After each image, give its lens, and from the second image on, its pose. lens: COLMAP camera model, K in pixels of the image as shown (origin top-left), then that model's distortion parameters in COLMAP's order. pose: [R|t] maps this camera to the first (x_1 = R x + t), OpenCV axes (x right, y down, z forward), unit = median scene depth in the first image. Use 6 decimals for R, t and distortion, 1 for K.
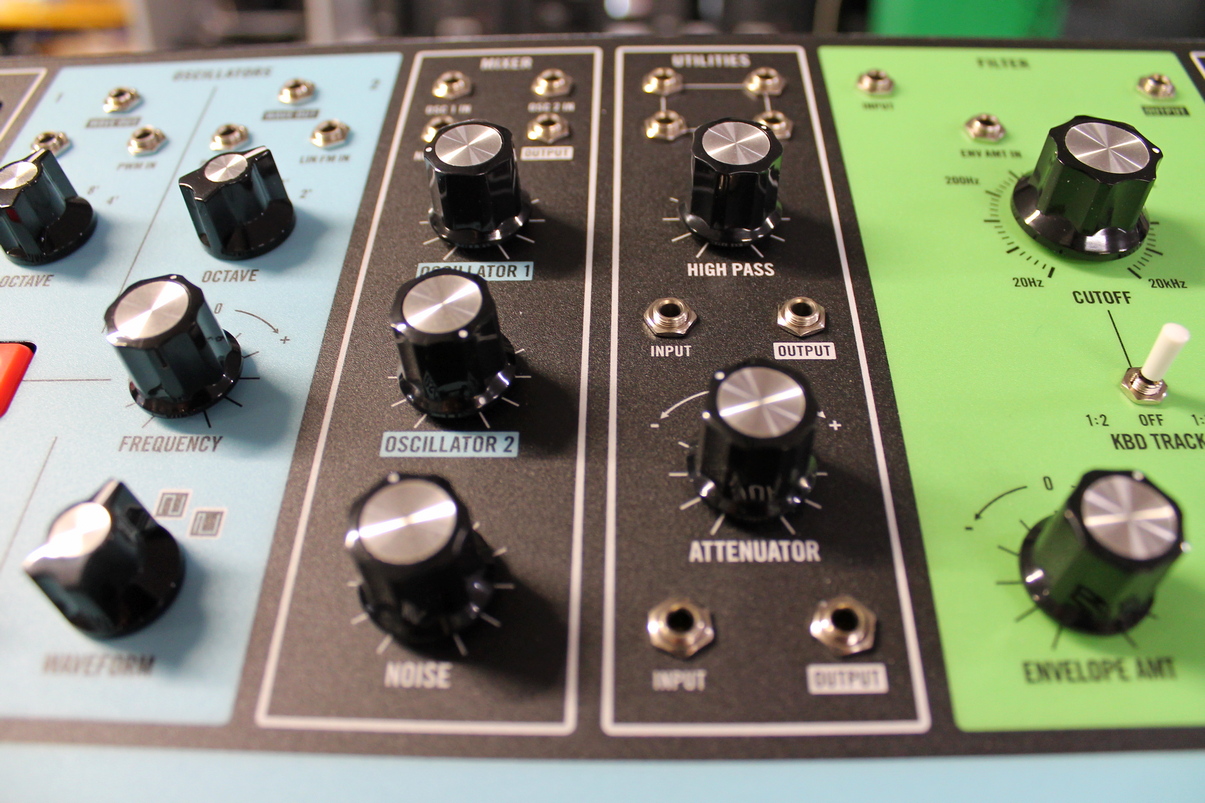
lens RADIAL K [[977.6, 0, 620.6], [0, 977.6, 401.7], [0, 0, 1]] dist [-0.172624, 0.129750]
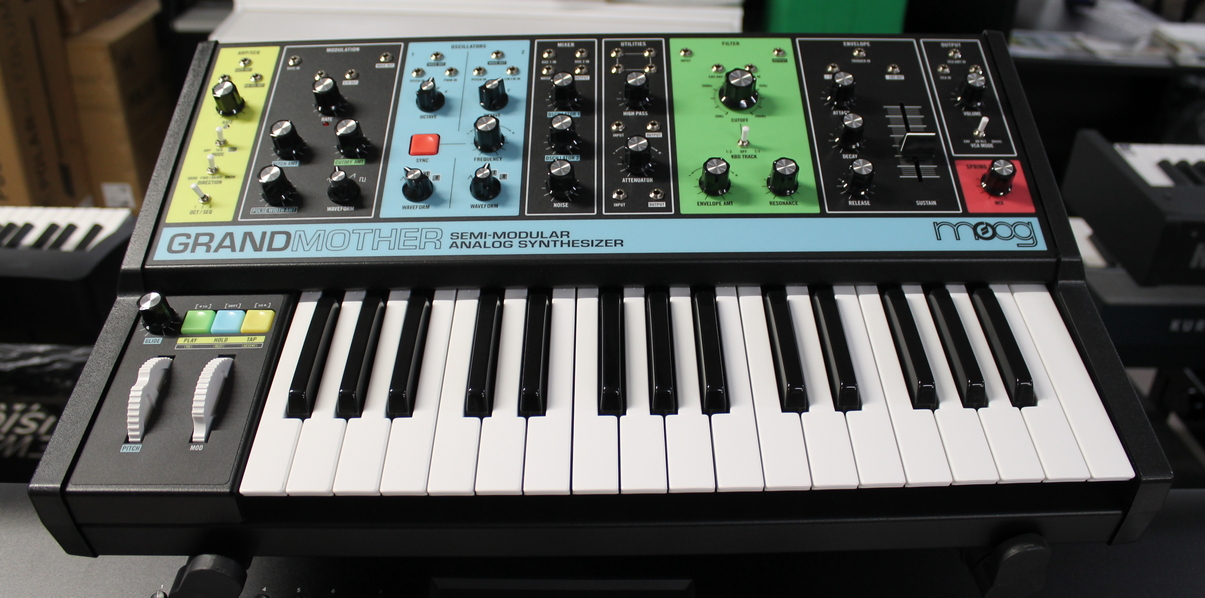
lens RADIAL K [[1027.0, 0, 602.5], [0, 1027.0, 299.0], [0, 0, 1]] dist [-0.128740, 0.010271]
pose [[0.999913, -0.005145, 0.012176, -0.058653], [0.004552, 0.998826, 0.048234, 0.368802], [-0.012410, -0.048174, 0.998762, -2.827000]]
